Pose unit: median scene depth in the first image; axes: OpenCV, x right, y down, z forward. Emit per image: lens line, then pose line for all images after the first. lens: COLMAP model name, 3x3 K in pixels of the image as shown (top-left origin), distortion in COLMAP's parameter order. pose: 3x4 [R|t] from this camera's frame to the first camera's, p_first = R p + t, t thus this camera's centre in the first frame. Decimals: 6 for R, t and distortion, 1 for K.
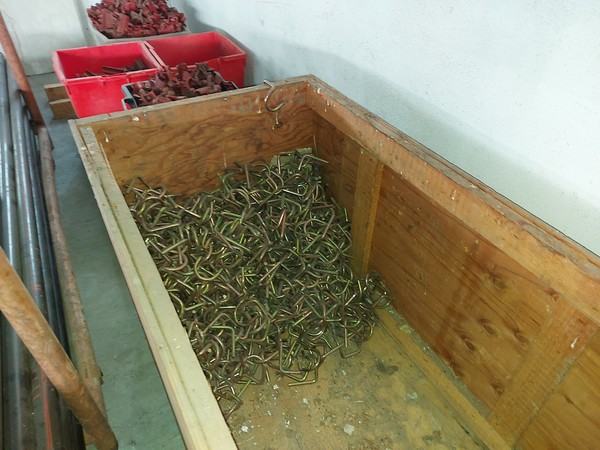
lens RADIAL K [[444.1, 0, 305.7], [0, 444.1, 226.6], [0, 0, 1]] dist [0.076203, -0.038653]
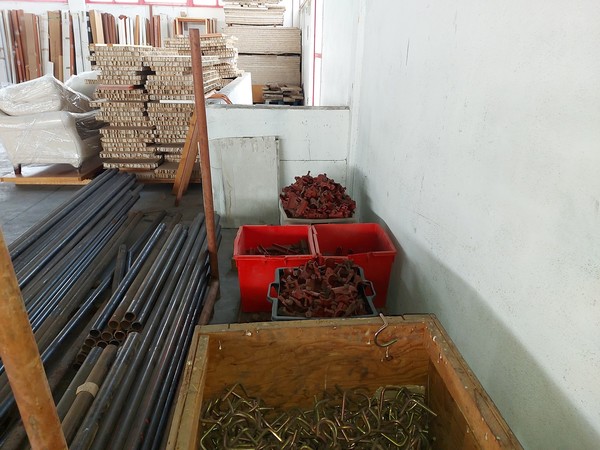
lens RADIAL K [[444.1, 0, 301.9], [0, 444.1, 226.5], [0, 0, 1]] dist [0.076203, -0.038653]
pose [[0.909114, 0.144572, -0.390654, 0.104544], [-0.258878, 0.930823, -0.257974, -0.194356], [0.326334, 0.335659, 0.883651, -0.005421]]
